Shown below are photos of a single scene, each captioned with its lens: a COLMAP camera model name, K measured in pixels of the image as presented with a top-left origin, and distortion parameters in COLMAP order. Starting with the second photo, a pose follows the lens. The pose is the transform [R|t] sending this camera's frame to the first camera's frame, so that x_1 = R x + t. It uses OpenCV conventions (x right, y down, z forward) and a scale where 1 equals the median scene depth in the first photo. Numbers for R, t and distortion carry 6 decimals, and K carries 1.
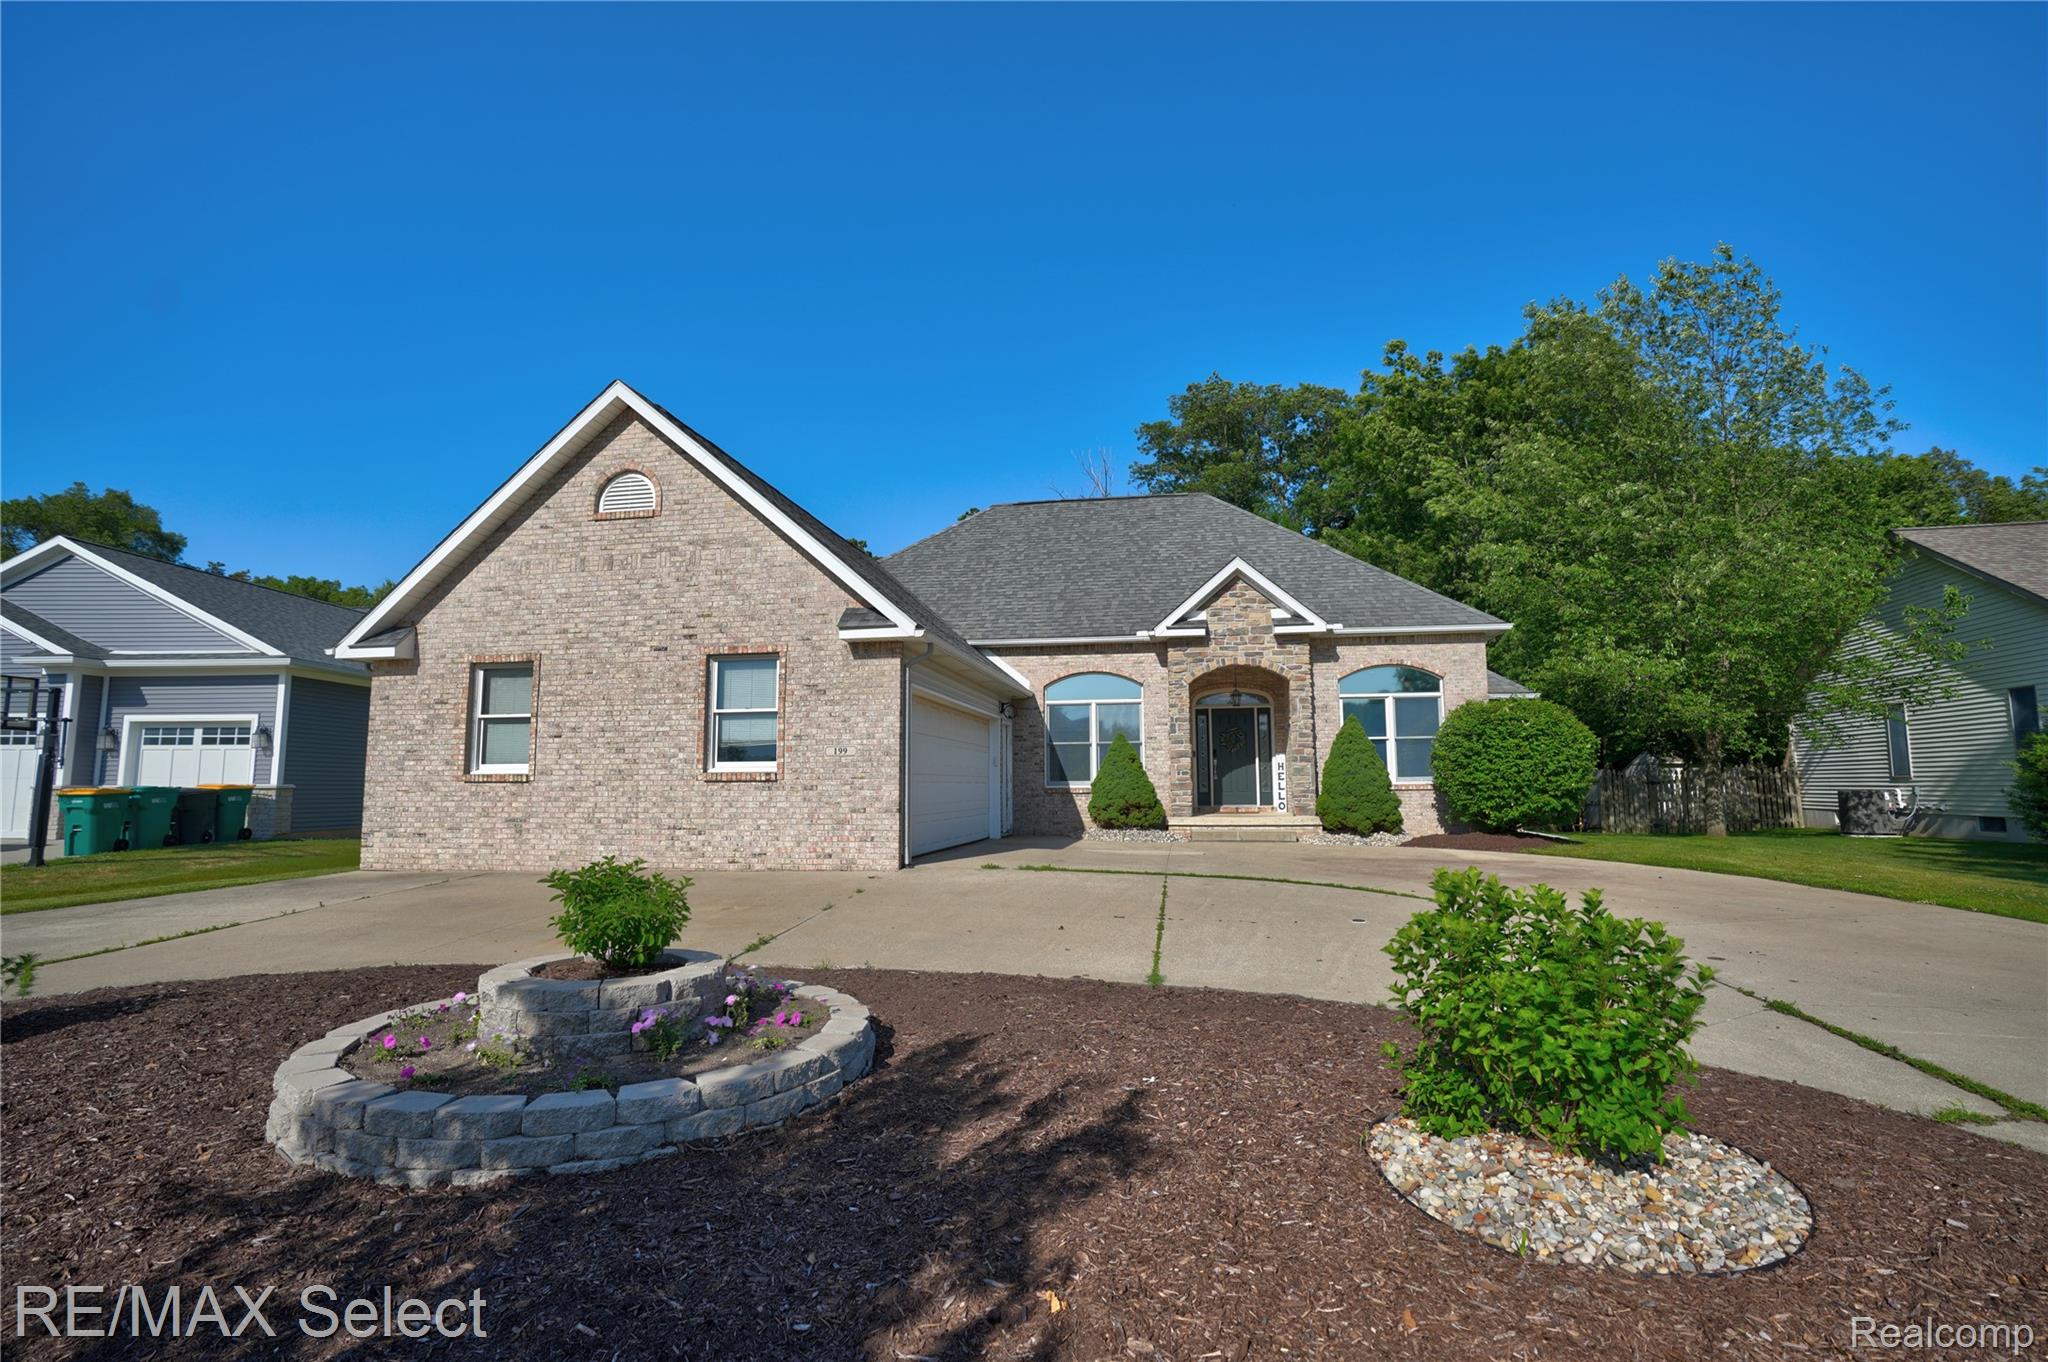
lens RADIAL K [[943.6, 0, 1027.6], [0, 943.6, 679.9], [0, 0, 1]] dist [-0.068021, 0.032059]
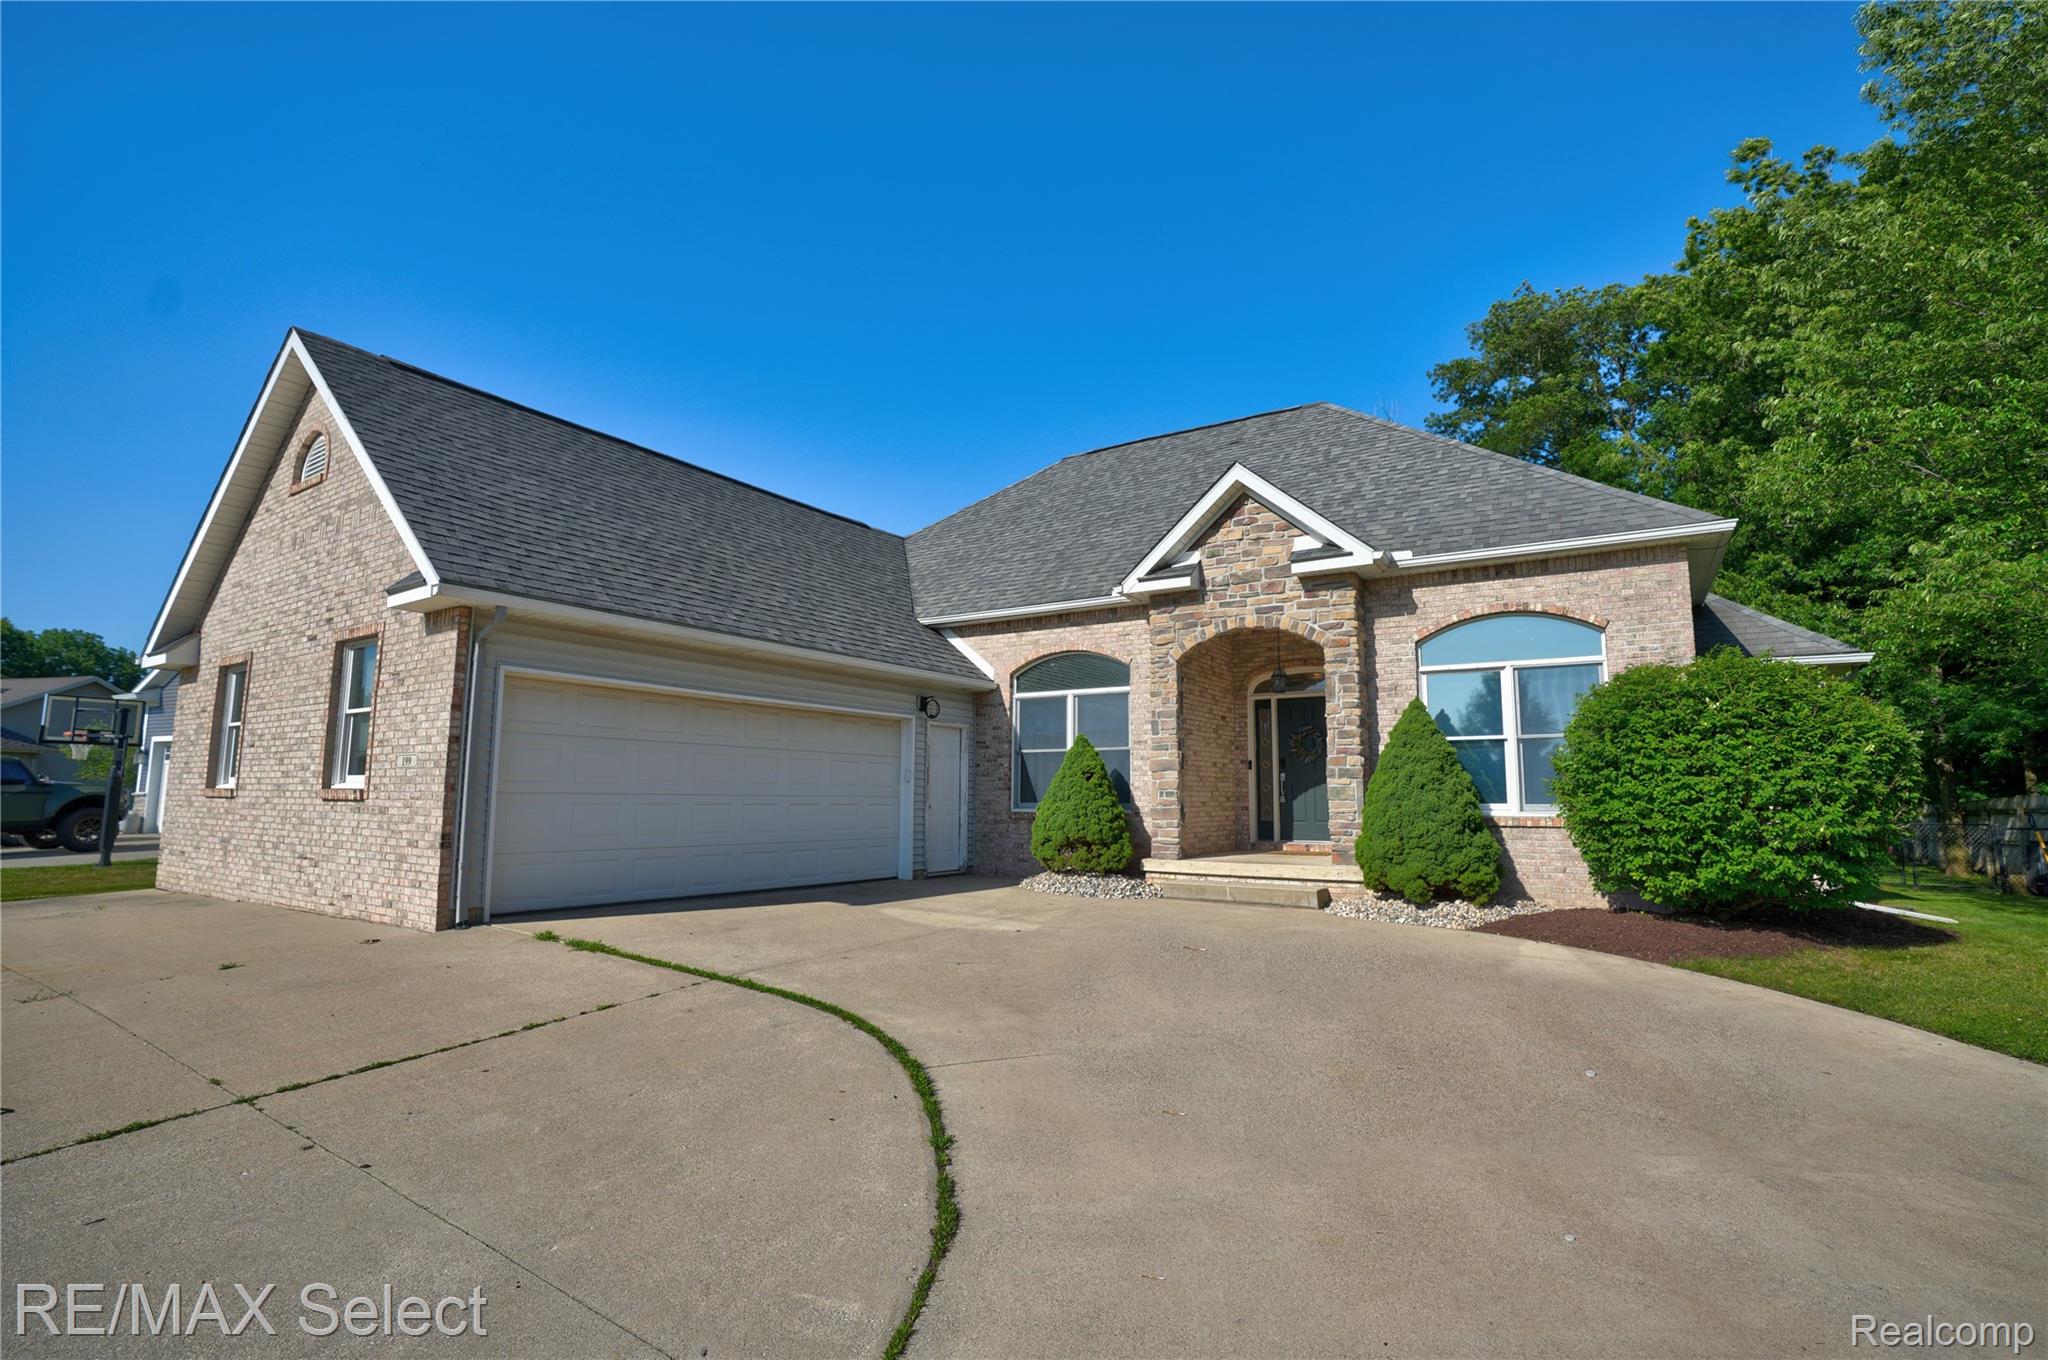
lens RADIAL K [[943.6, 0, 1027.6], [0, 943.6, 678.9], [0, 0, 1]] dist [-0.068021, 0.032059]
pose [[0.916902, -0.038363, -0.397263, 0.354480], [0.033001, 0.999249, -0.020327, 0.028317], [0.397745, 0.005528, 0.917480, 0.356920]]
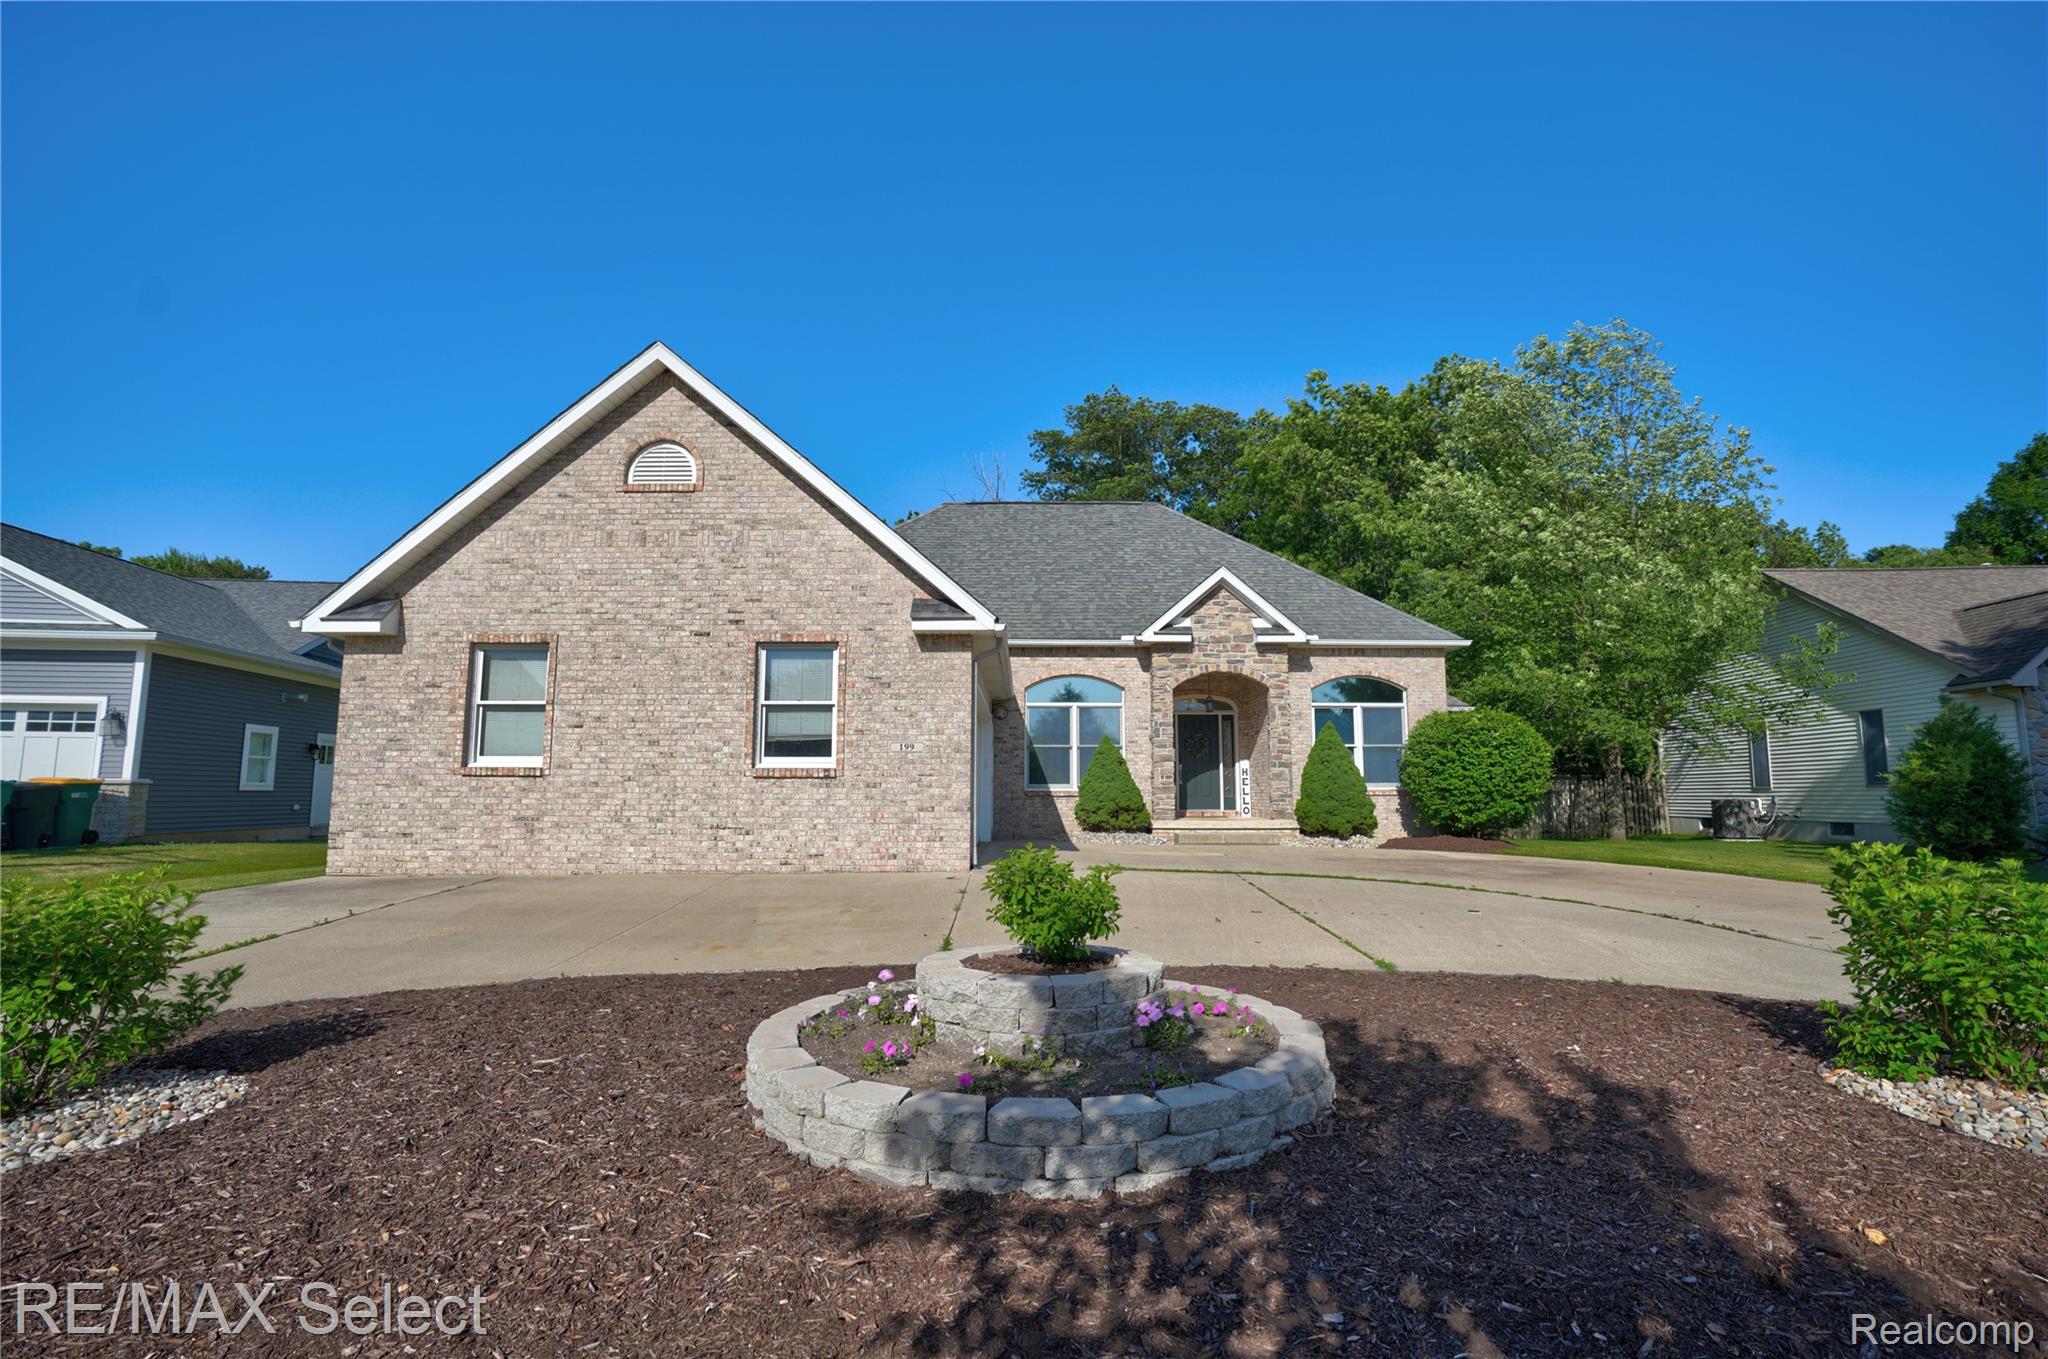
lens RADIAL K [[953.3, 0, 1024.0], [0, 953.3, 679.5], [0, 0, 1]] dist [-0.066023, 0.028310]
pose [[0.986148, 0.027797, 0.163521, -0.161312], [-0.026445, 0.999596, -0.010436, 0.009299], [-0.163745, 0.005967, 0.986485, 0.015525]]
